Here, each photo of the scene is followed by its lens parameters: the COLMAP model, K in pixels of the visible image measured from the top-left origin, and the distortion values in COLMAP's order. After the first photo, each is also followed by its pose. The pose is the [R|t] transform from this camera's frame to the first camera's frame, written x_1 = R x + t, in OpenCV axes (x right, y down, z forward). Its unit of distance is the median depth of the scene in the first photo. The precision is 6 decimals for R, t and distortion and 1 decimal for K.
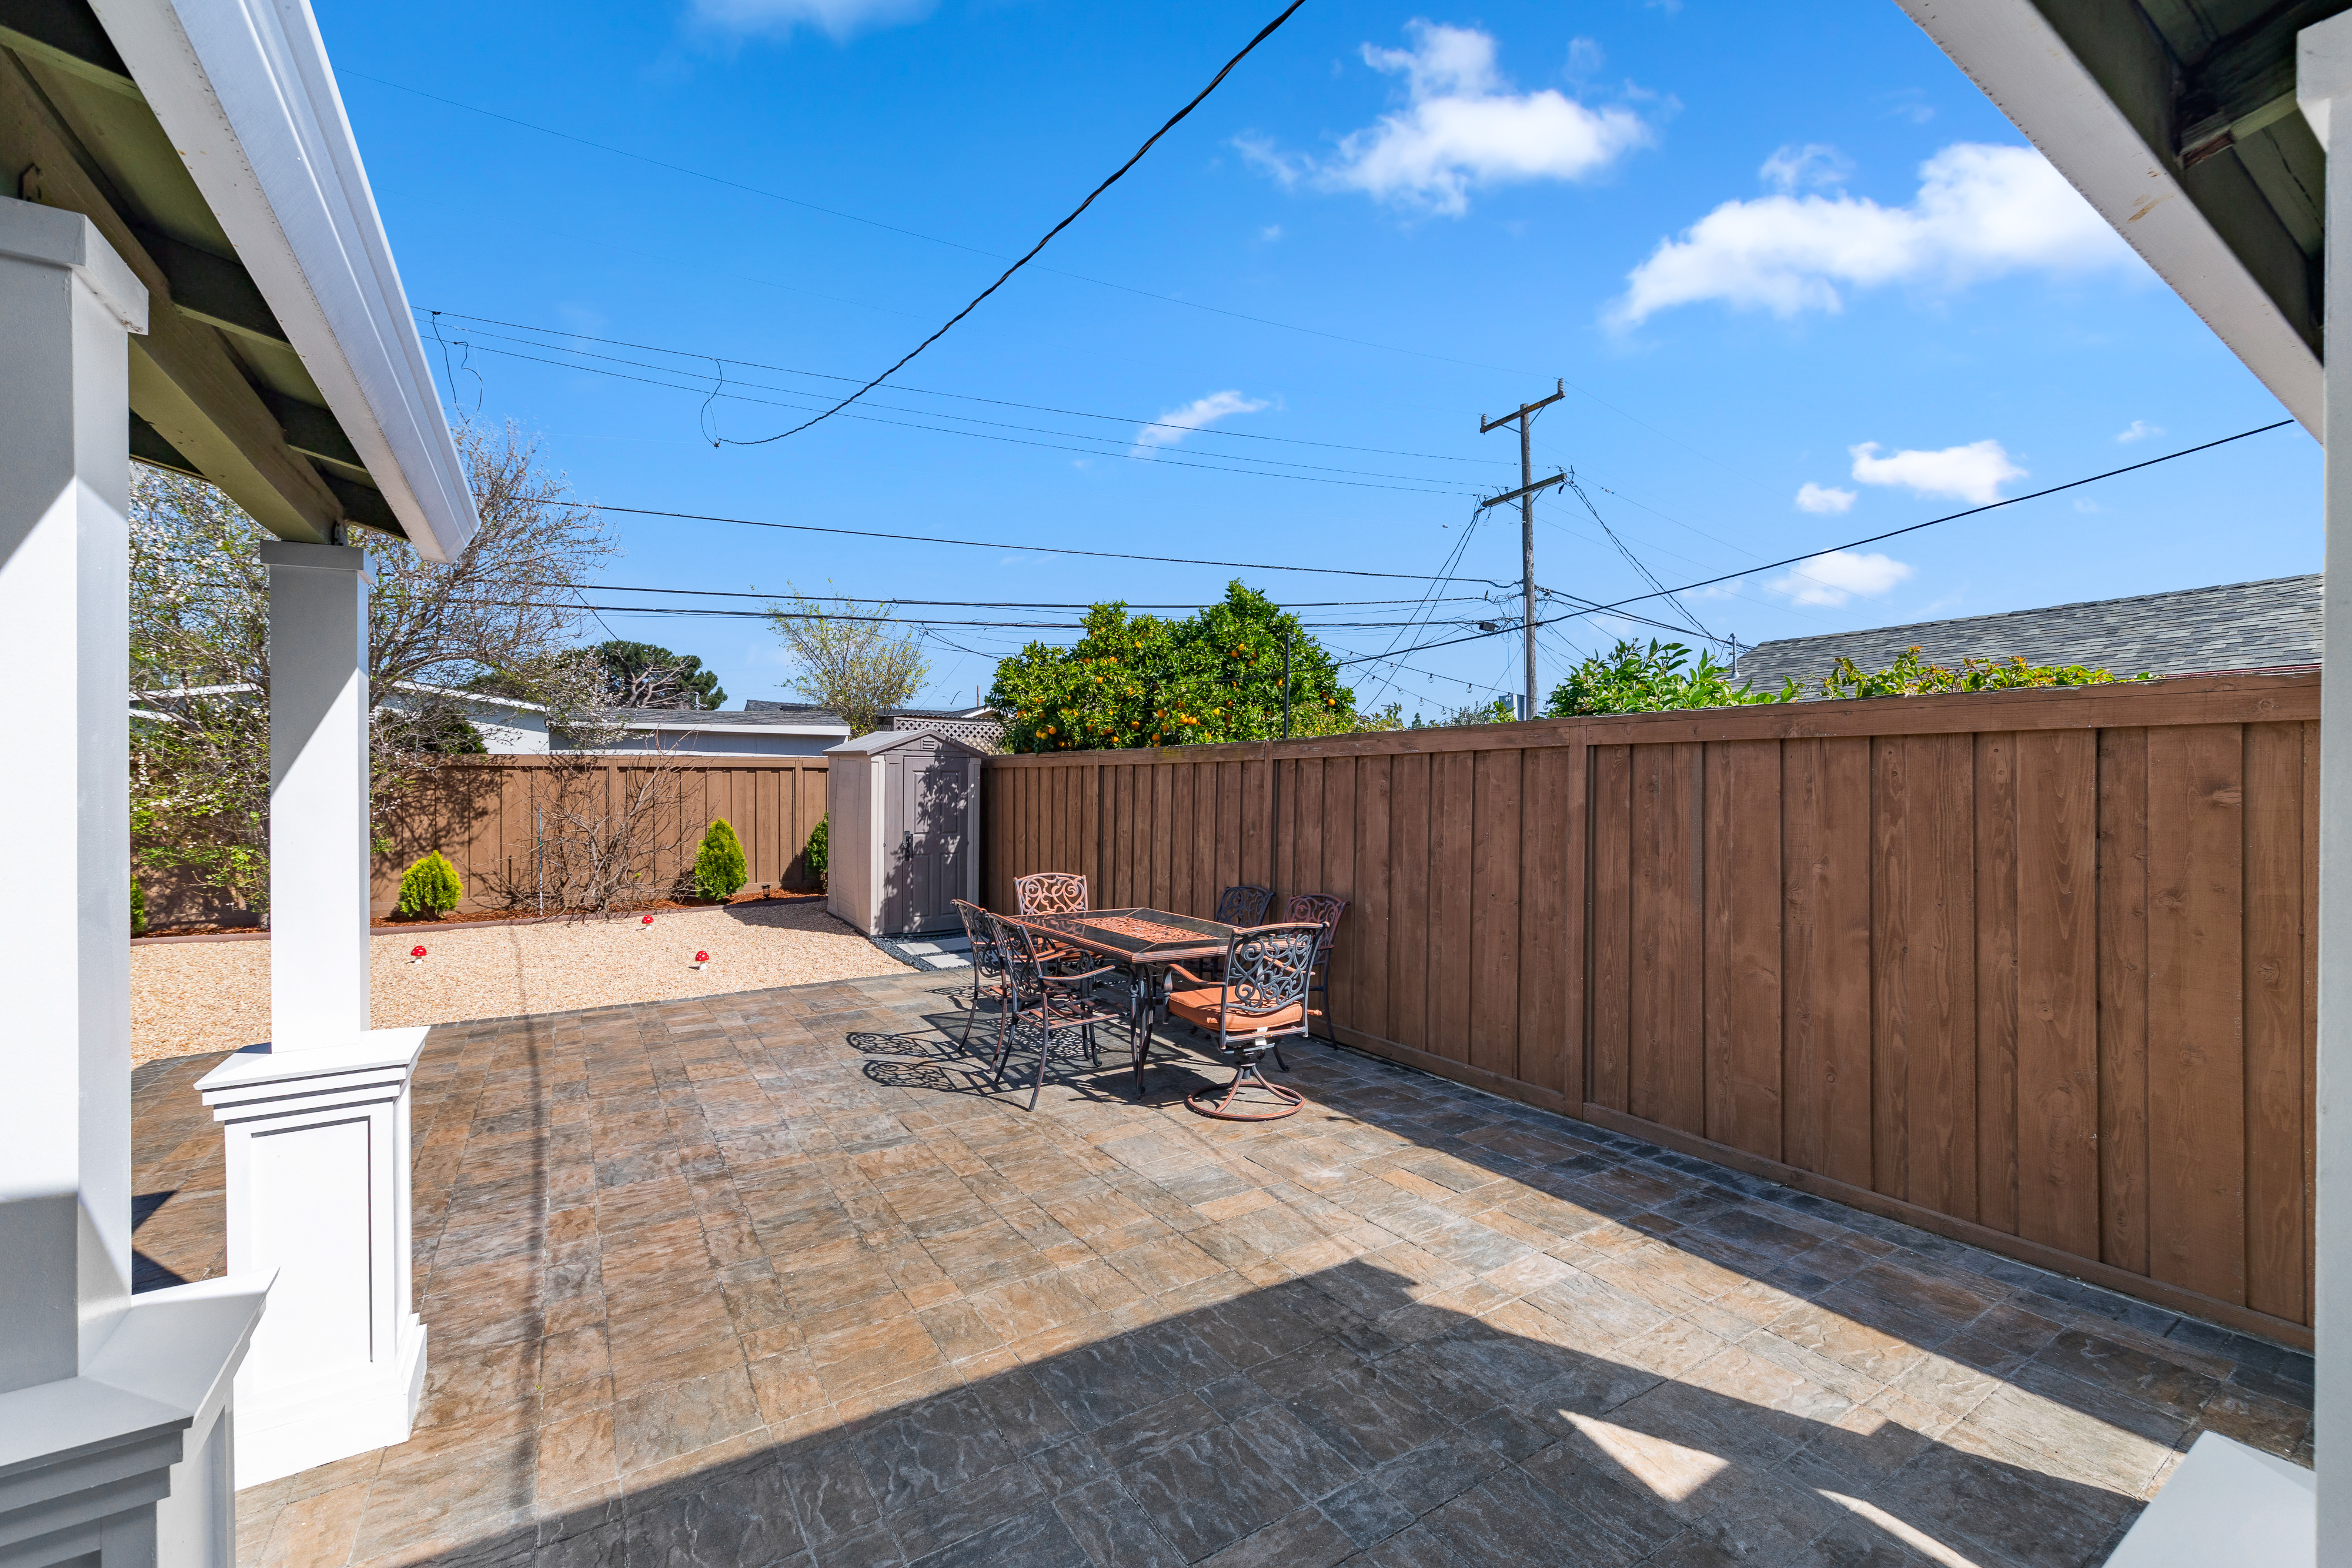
lens RADIAL K [[957.9, 0, 1181.5], [0, 957.9, 788.2], [0, 0, 1]] dist [-0.001080, 0.001414]
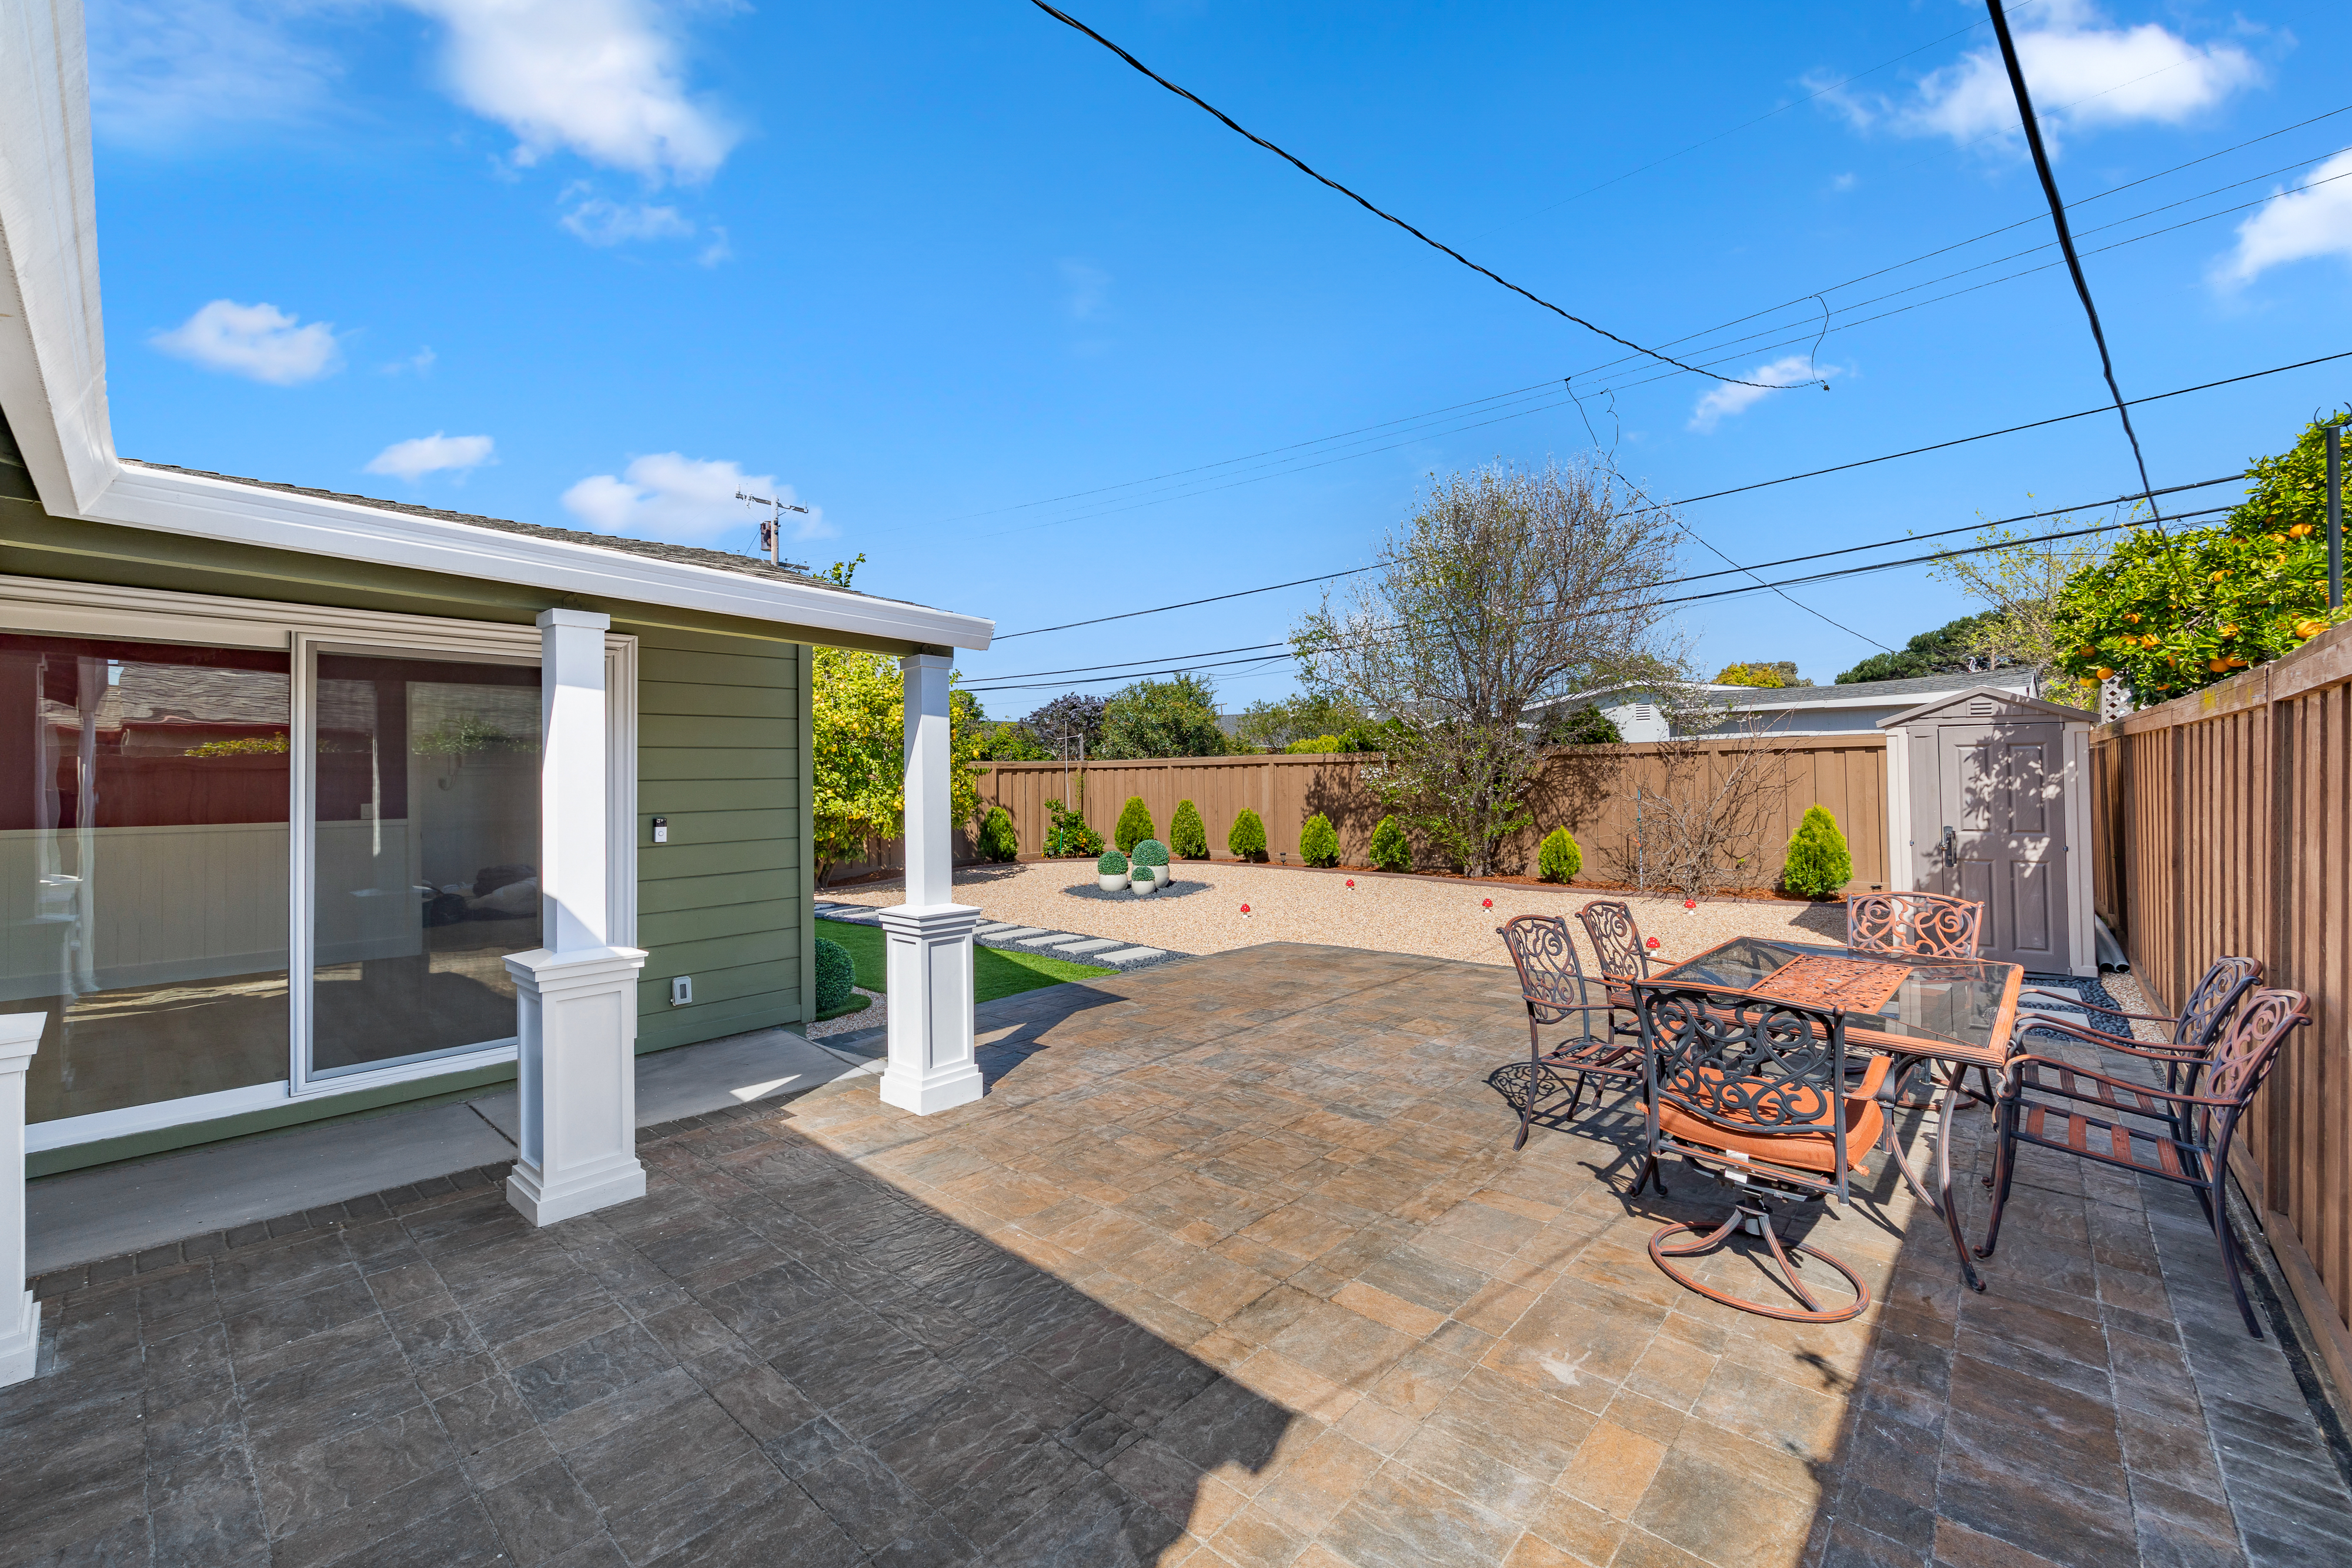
lens RADIAL K [[957.9, 0, 1170.4], [0, 957.9, 760.9], [0, 0, 1]] dist [-0.001080, 0.001414]
pose [[0.266090, -0.020722, -0.963725, 0.273191], [0.008996, 0.999779, -0.019013, 0.002495], [0.963906, -0.003611, 0.266217, 0.224276]]
